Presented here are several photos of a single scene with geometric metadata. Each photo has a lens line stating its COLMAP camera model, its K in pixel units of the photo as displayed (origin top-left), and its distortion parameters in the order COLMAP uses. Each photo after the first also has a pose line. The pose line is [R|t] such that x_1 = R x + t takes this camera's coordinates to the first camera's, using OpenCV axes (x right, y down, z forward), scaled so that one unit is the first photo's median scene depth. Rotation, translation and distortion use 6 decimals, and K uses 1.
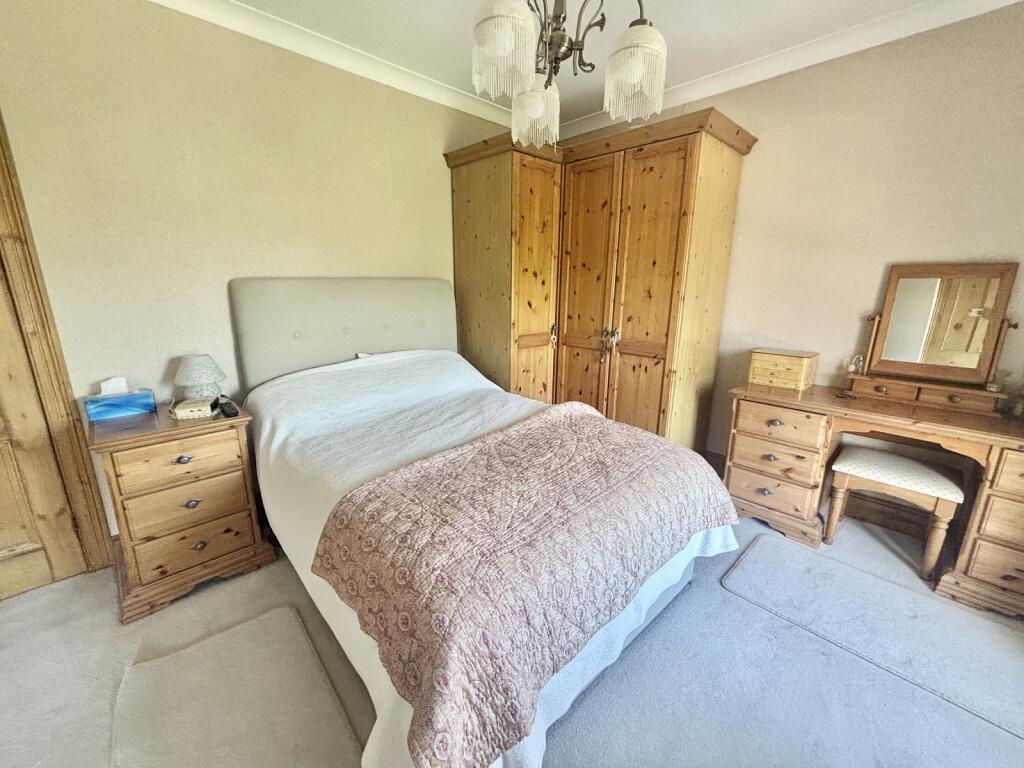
lens RADIAL K [[412.2, 0, 510.6], [0, 412.2, 382.6], [0, 0, 1]] dist [-0.003294, -0.000032]
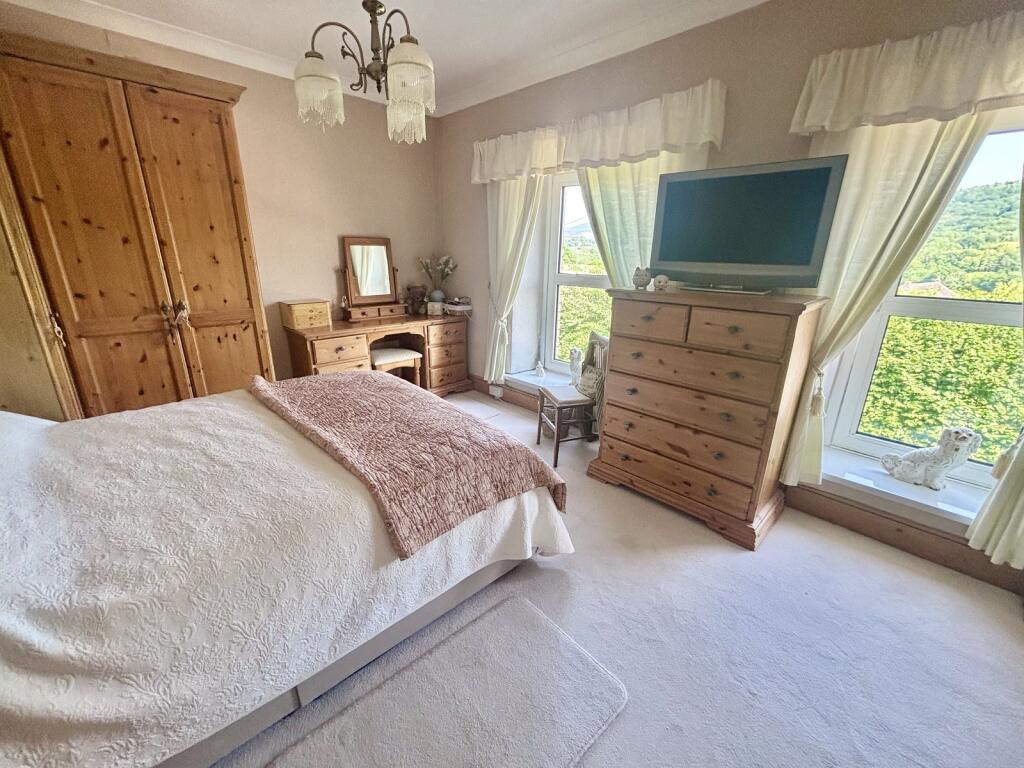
lens RADIAL K [[412.2, 0, 510.6], [0, 412.2, 382.6], [0, 0, 1]] dist [-0.003294, -0.000032]
pose [[-0.008846, -0.308535, 0.951172, -0.740983], [0.220378, 0.927220, 0.302815, -0.095284], [-0.975374, 0.212296, 0.059792, 0.358556]]
